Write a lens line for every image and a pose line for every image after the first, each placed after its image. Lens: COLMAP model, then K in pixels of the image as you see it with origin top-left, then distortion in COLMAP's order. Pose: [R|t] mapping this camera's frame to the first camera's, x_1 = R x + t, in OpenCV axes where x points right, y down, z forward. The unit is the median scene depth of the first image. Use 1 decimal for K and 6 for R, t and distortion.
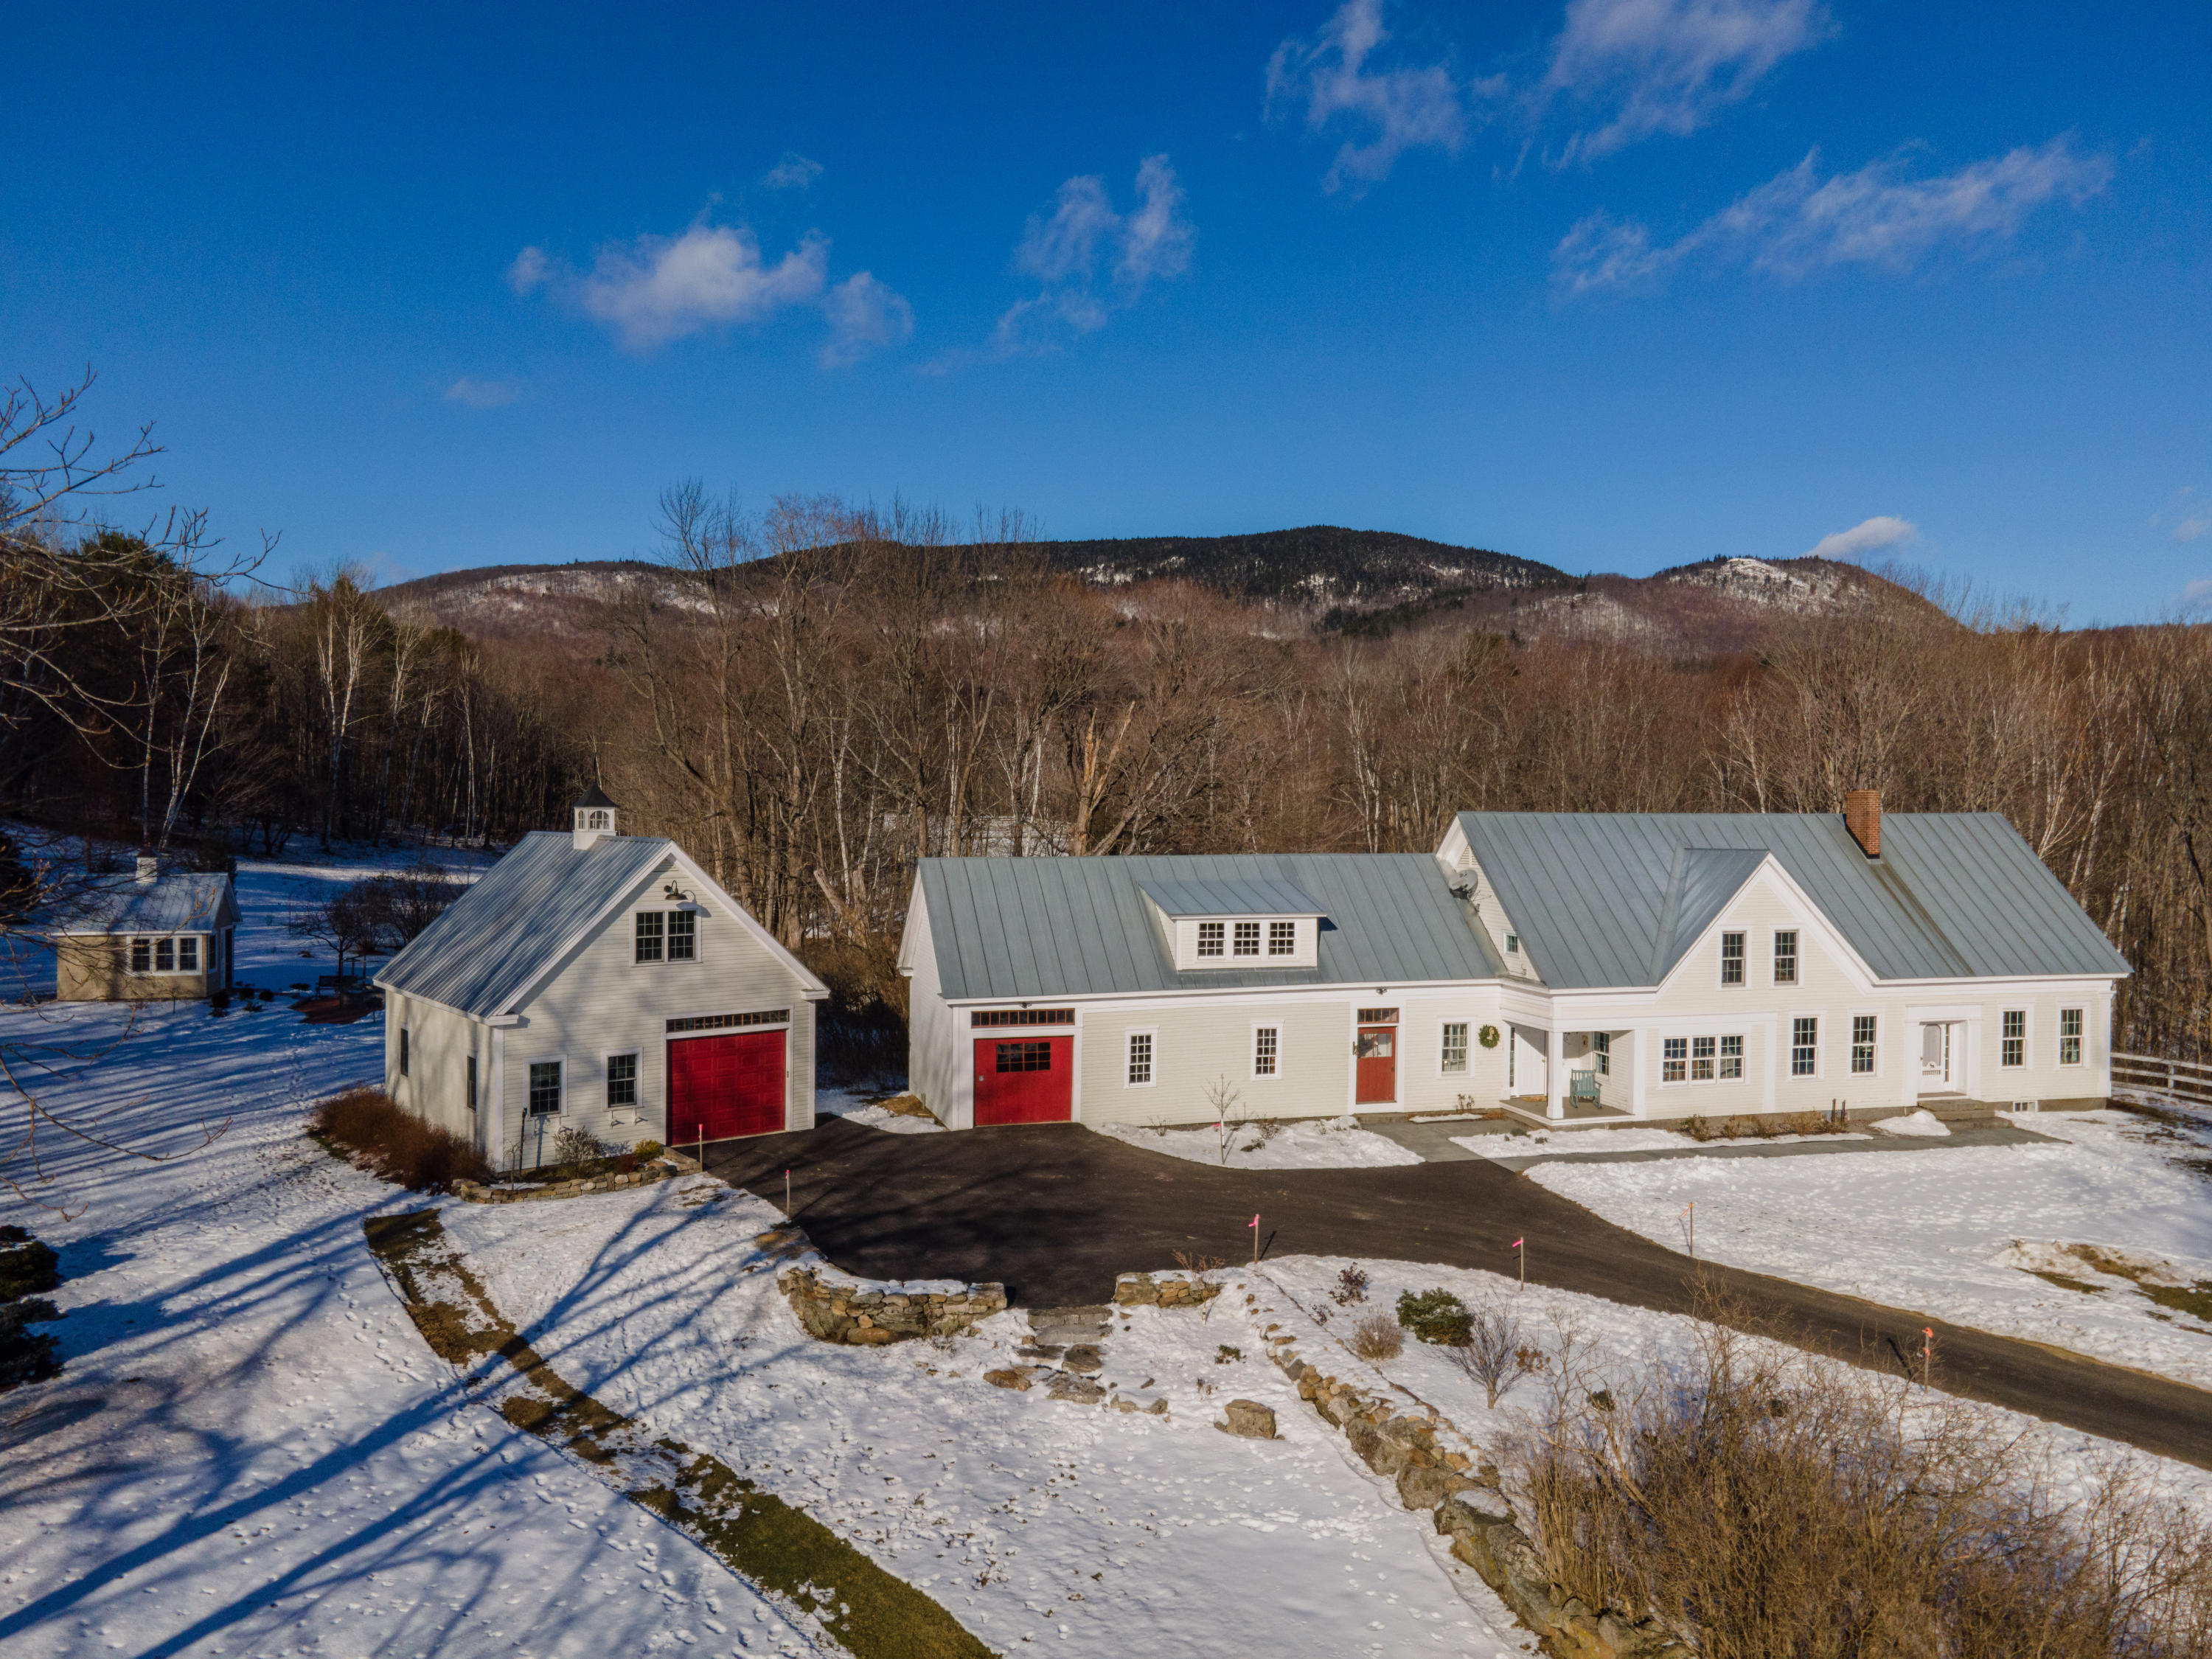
lens RADIAL K [[1601.2, 0, 1090.5], [0, 1601.2, 826.8], [0, 0, 1]] dist [0.034948, 0.018804]
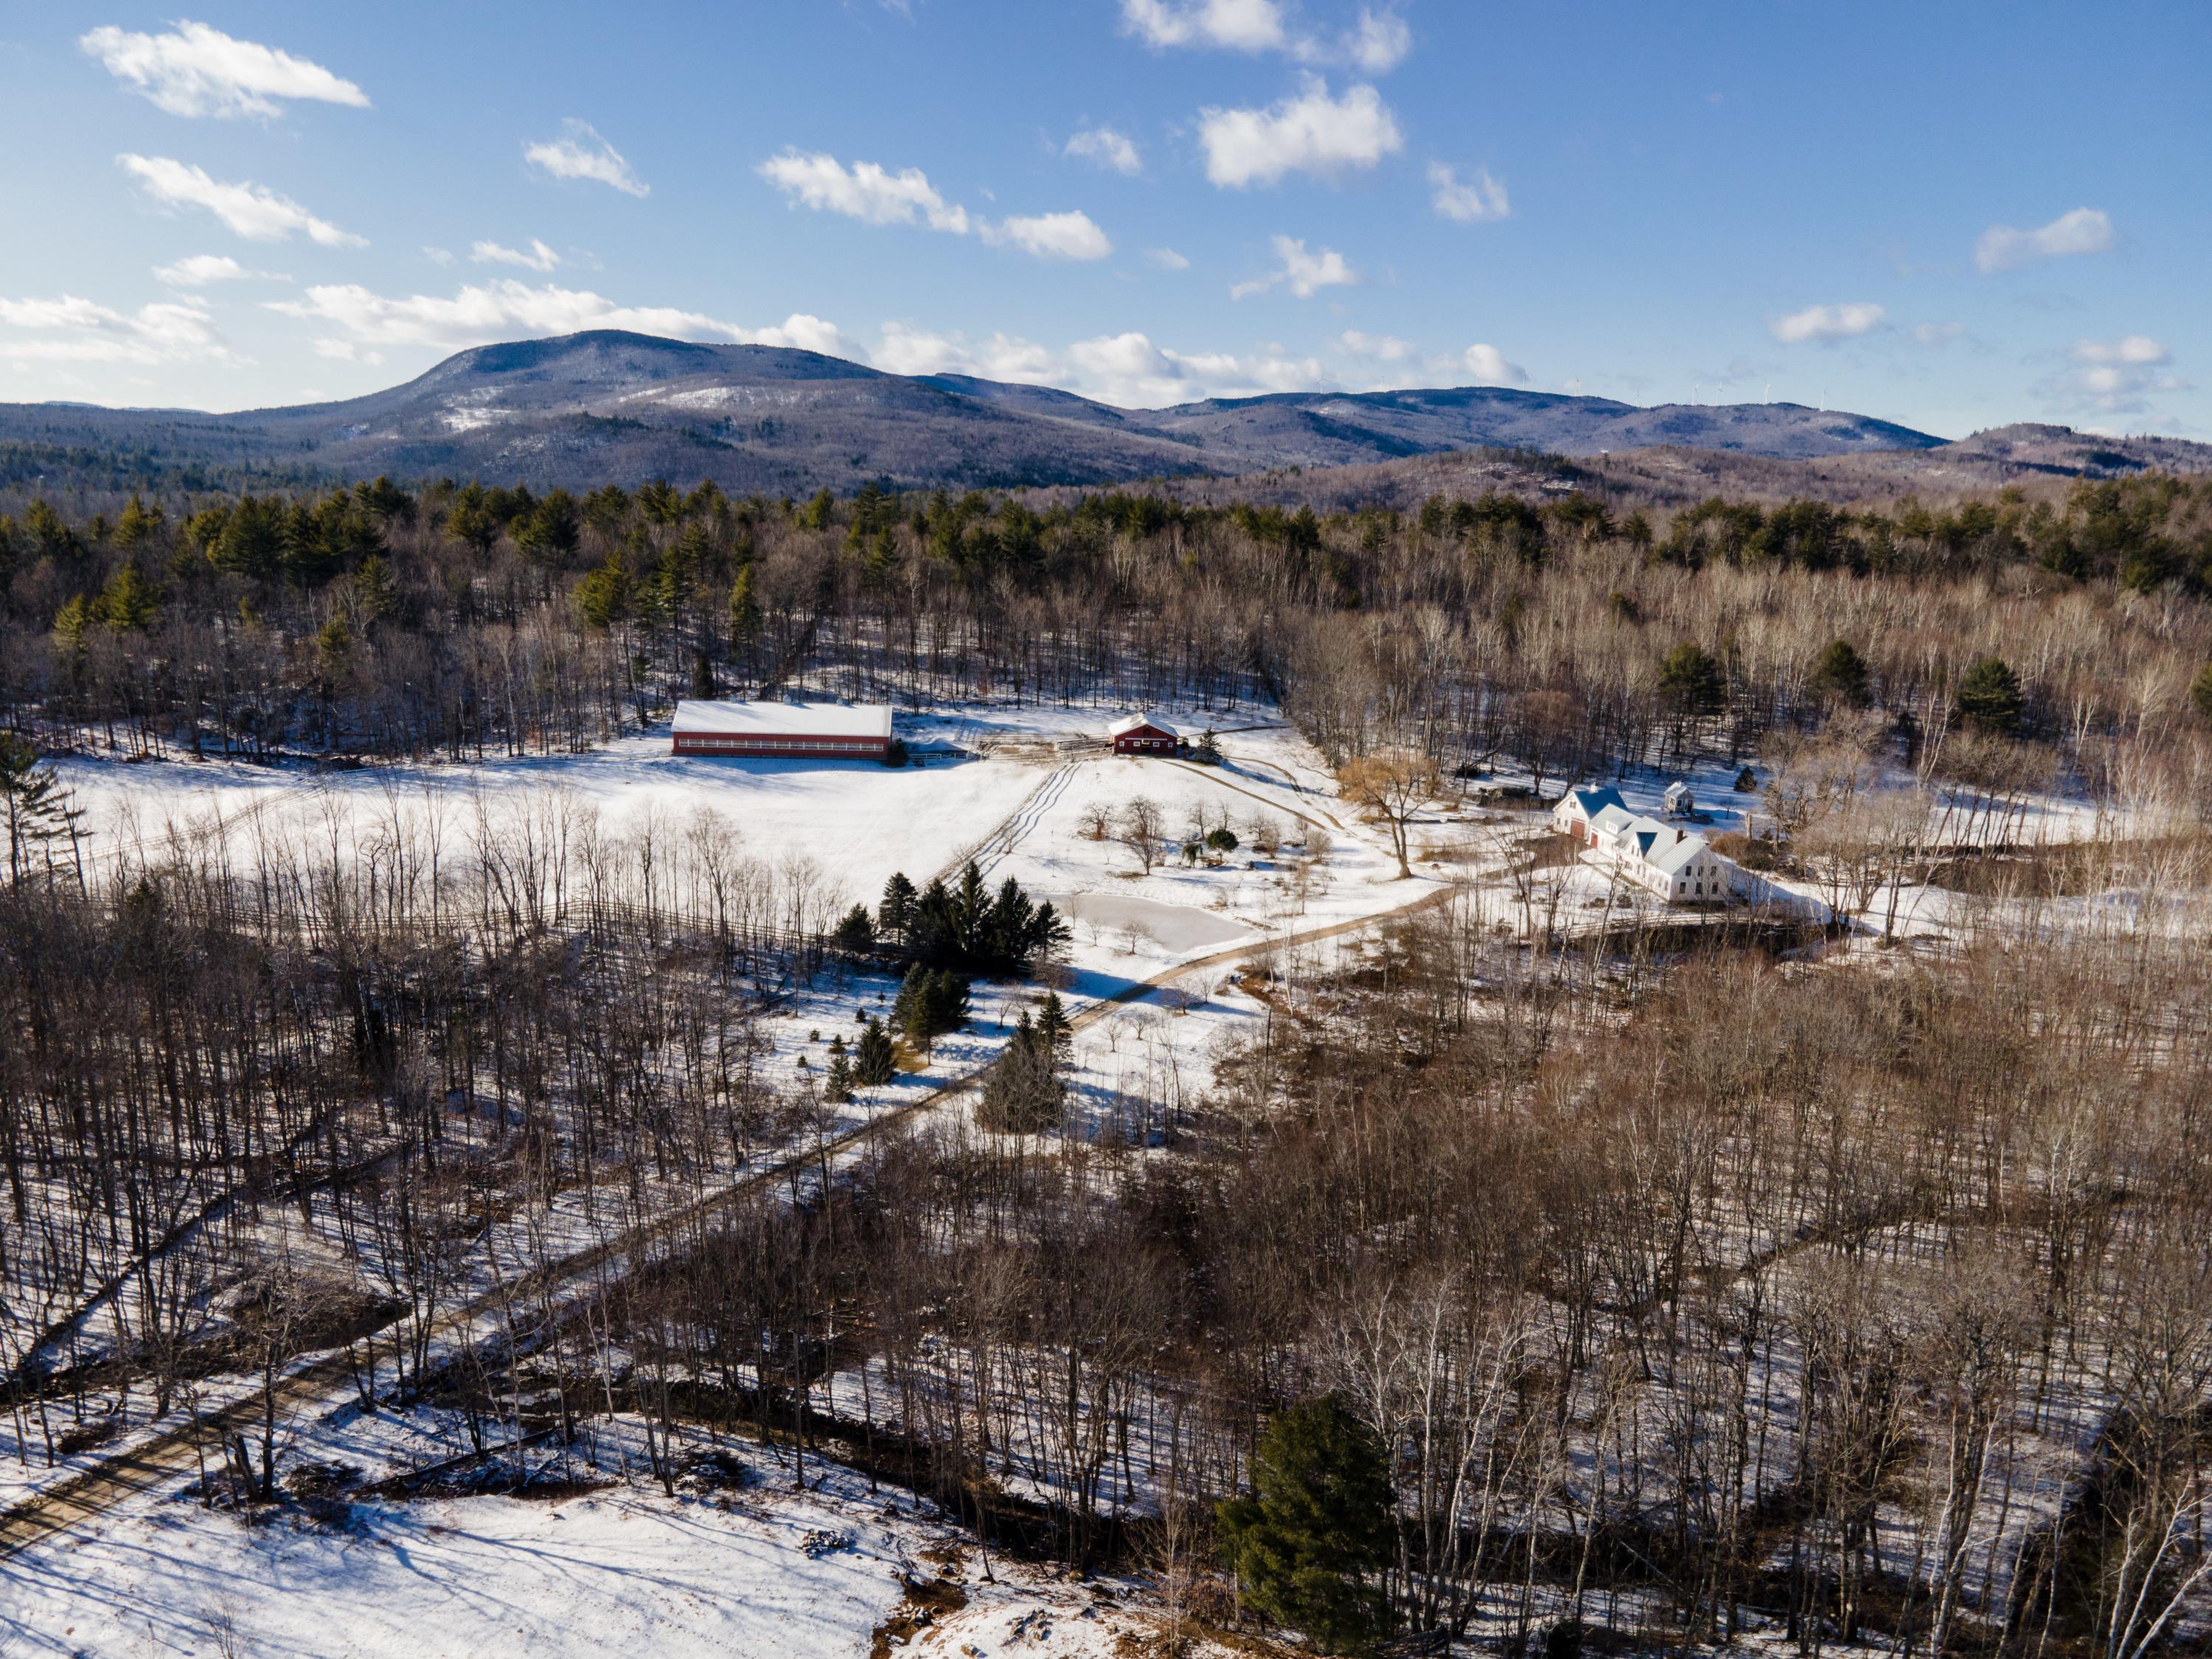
lens RADIAL K [[1601.2, 0, 1097.7], [0, 1601.2, 825.6], [0, 0, 1]] dist [0.034948, 0.018804]
pose [[-0.172479, 0.201173, -0.964251, 6.042970], [-0.054869, 0.975440, 0.213322, -1.078003], [0.983484, 0.089701, -0.157205, 0.059427]]
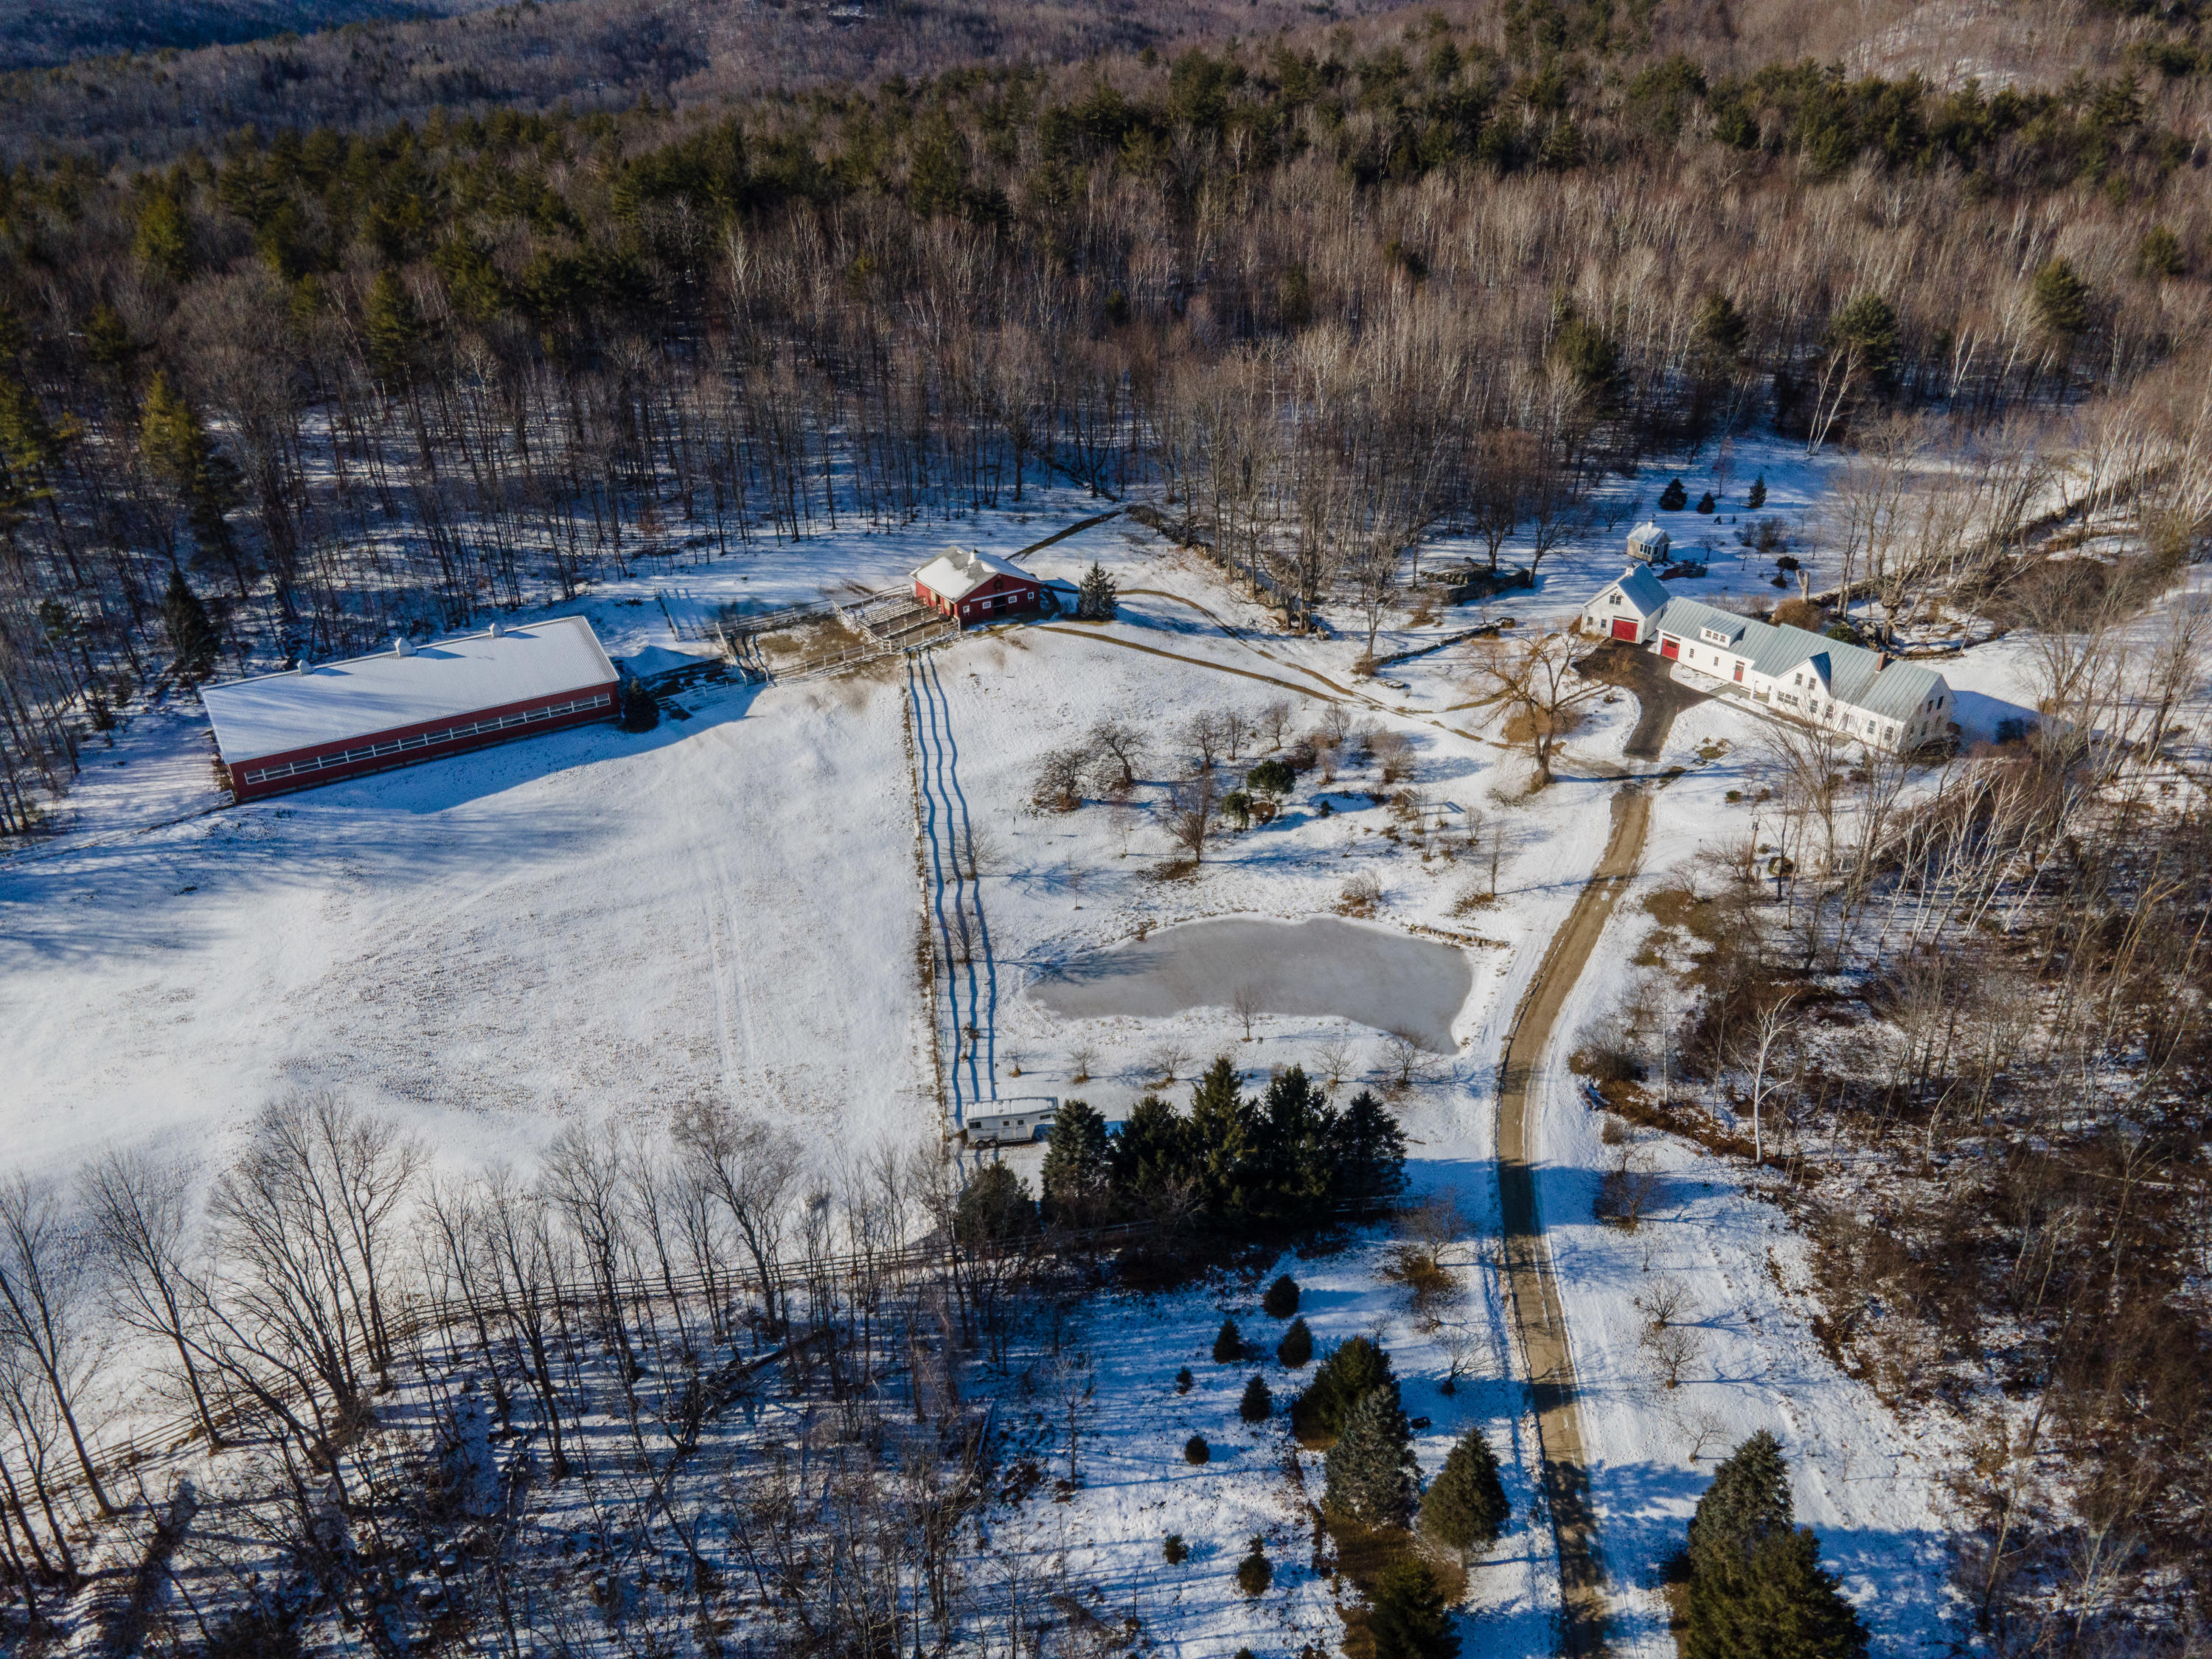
lens RADIAL K [[1601.2, 0, 1100.2], [0, 1601.2, 823.3], [0, 0, 1]] dist [0.034948, 0.018804]
pose [[0.291062, 0.430138, -0.854555, 3.597815], [0.003708, 0.892714, 0.450609, -1.470518], [0.956697, -0.134324, 0.258240, -1.843757]]
